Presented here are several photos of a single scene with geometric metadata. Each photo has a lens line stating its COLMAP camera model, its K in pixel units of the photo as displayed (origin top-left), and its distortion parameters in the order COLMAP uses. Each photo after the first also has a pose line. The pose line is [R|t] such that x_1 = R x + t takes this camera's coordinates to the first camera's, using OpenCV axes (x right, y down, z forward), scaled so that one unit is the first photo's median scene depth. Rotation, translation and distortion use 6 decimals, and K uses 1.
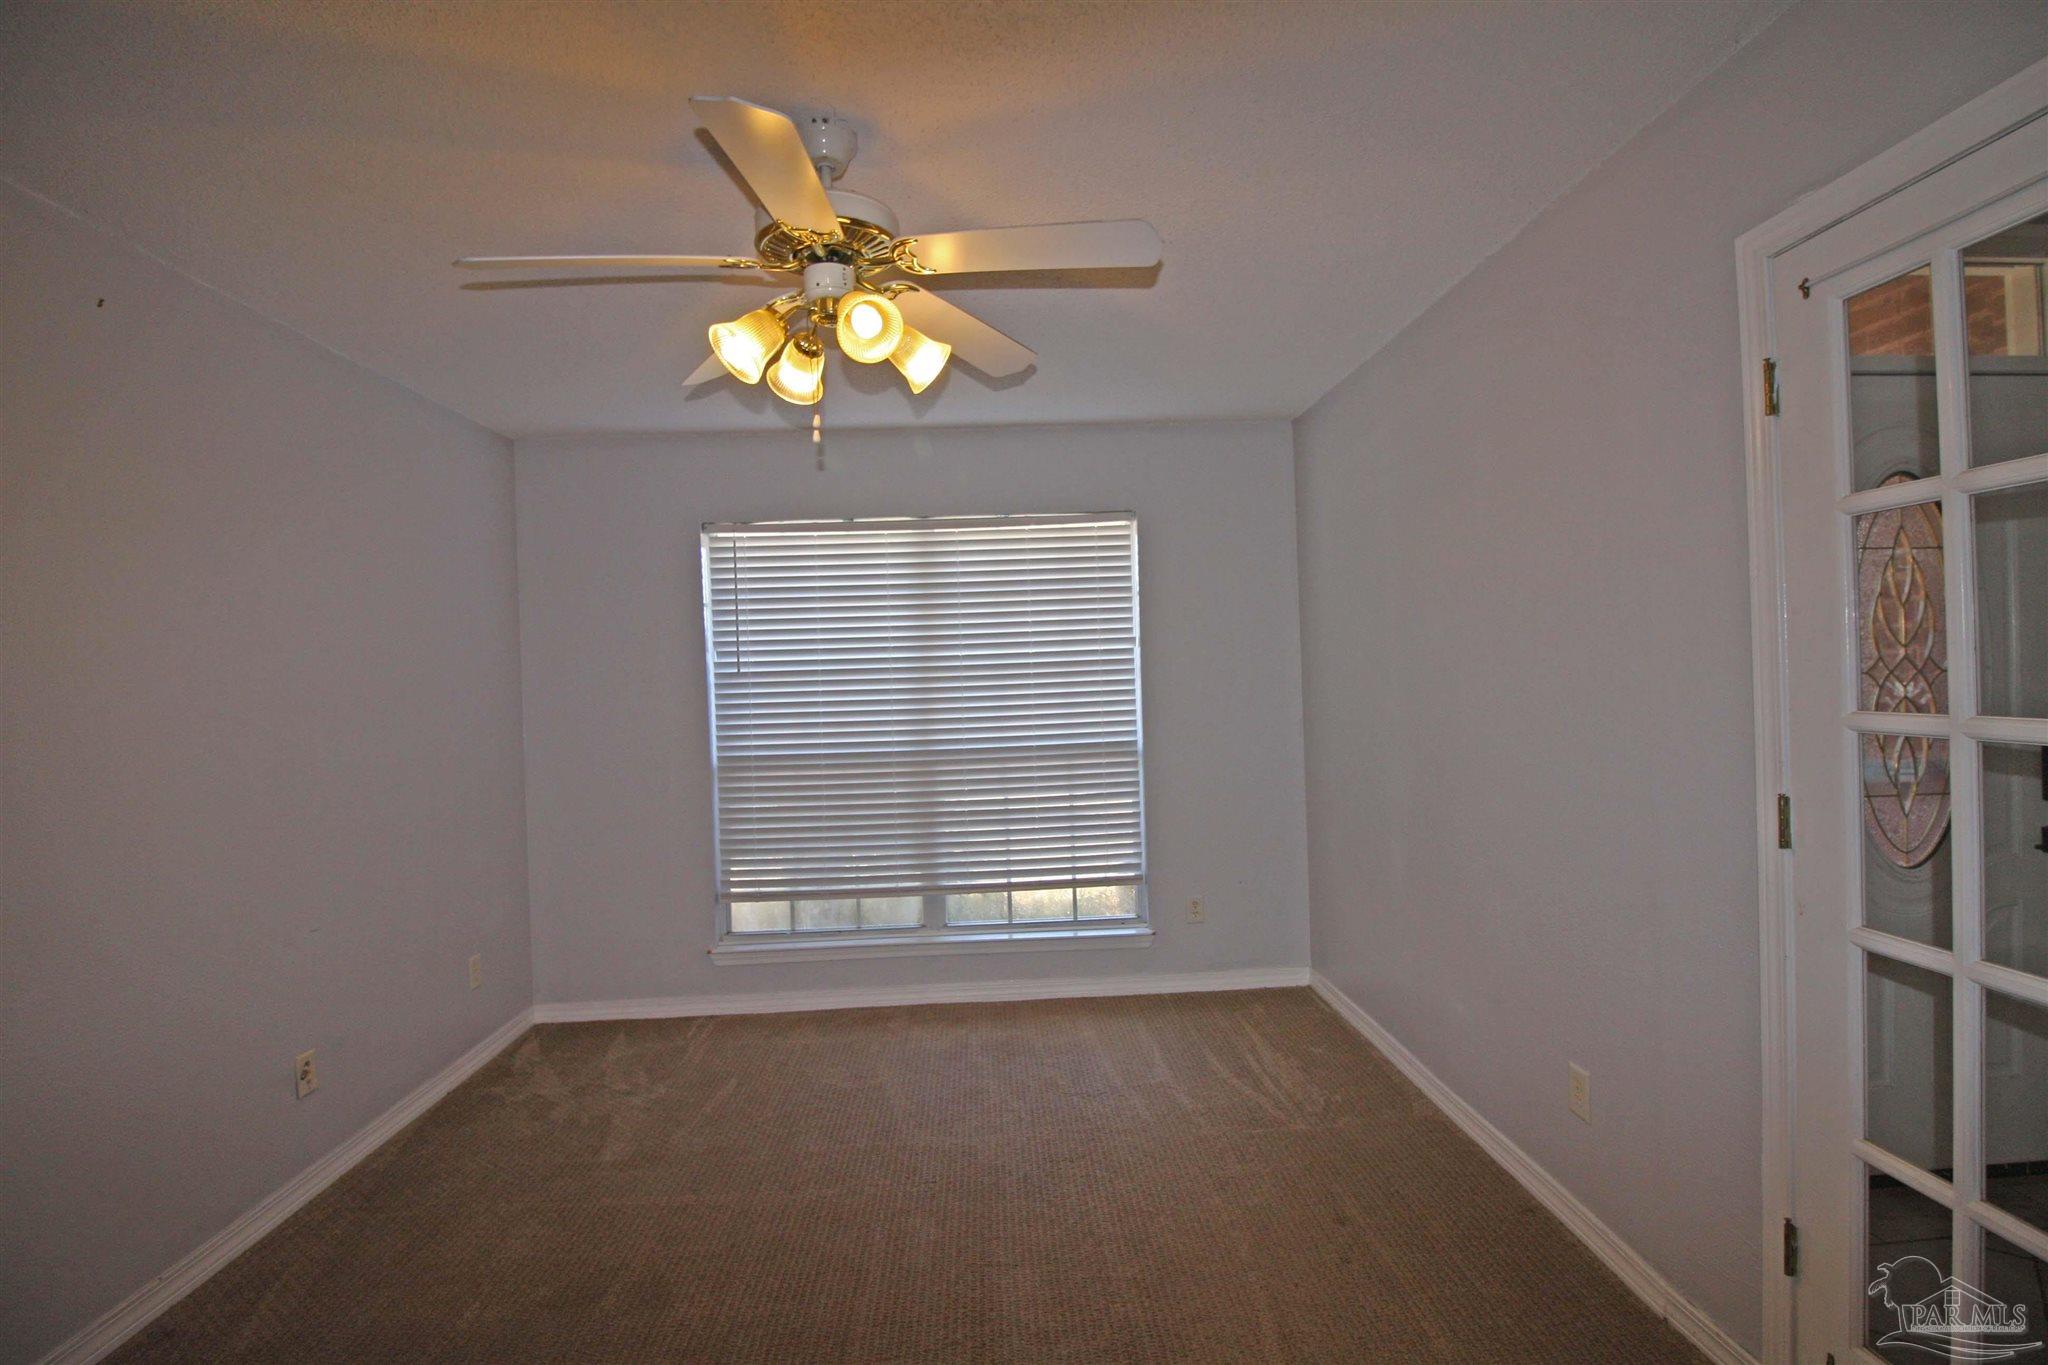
lens RADIAL K [[955.8, 0, 1023.8], [0, 955.8, 681.8], [0, 0, 1]] dist [-0.000751, -0.012784]
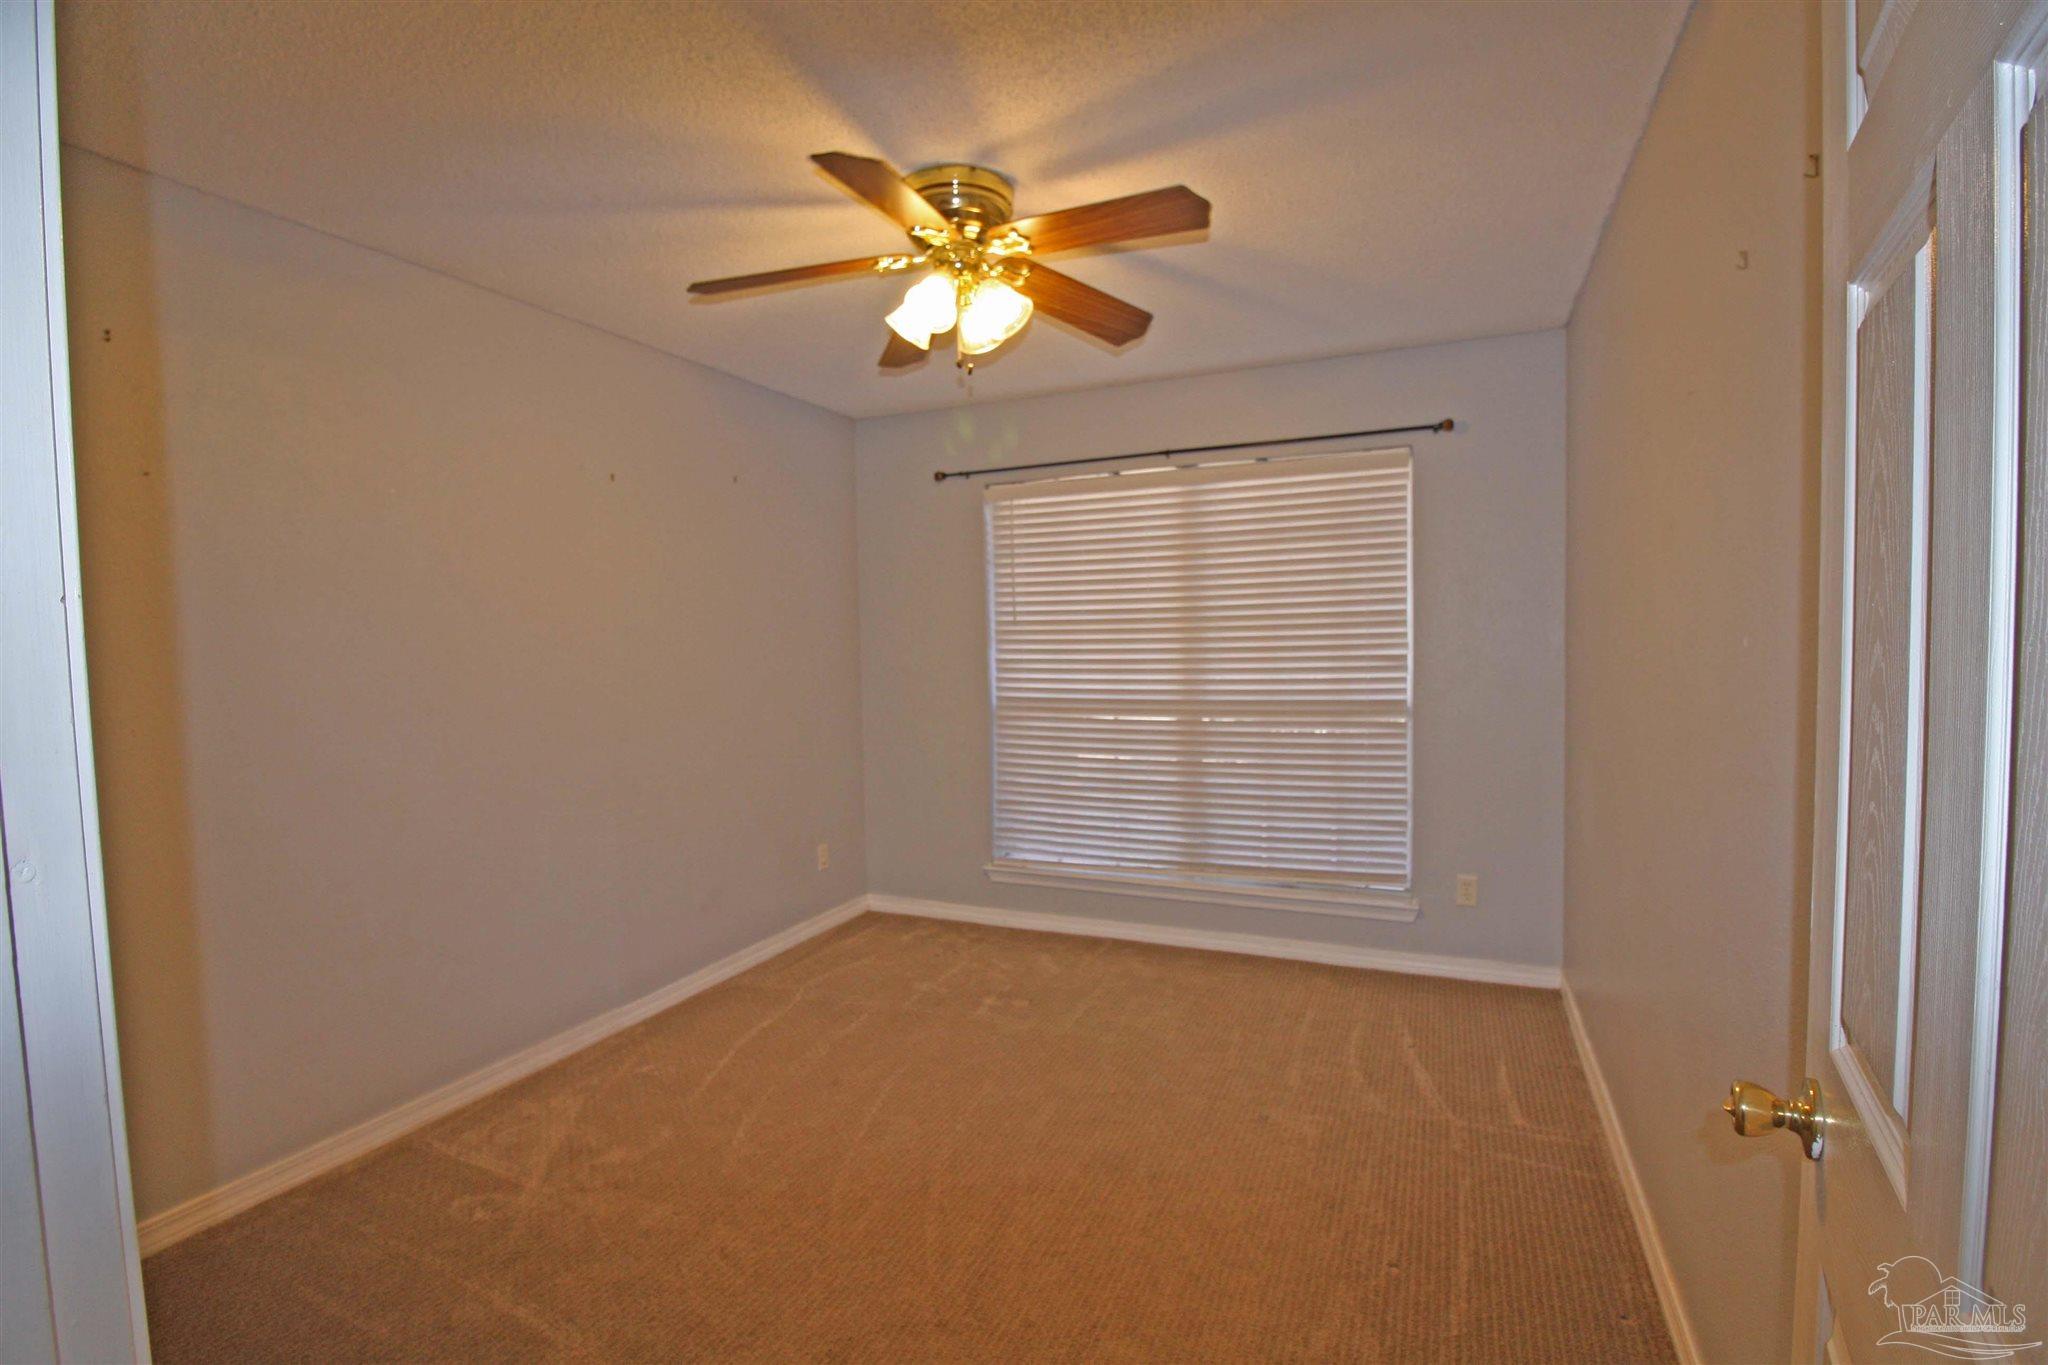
lens RADIAL K [[955.8, 0, 1034.2], [0, 955.8, 684.1], [0, 0, 1]] dist [-0.000751, -0.012784]
pose [[0.895427, 0.039509, -0.443452, 0.208575], [-0.014489, 0.998113, 0.059671, -0.002709], [0.444972, -0.047006, 0.894310, 0.023710]]
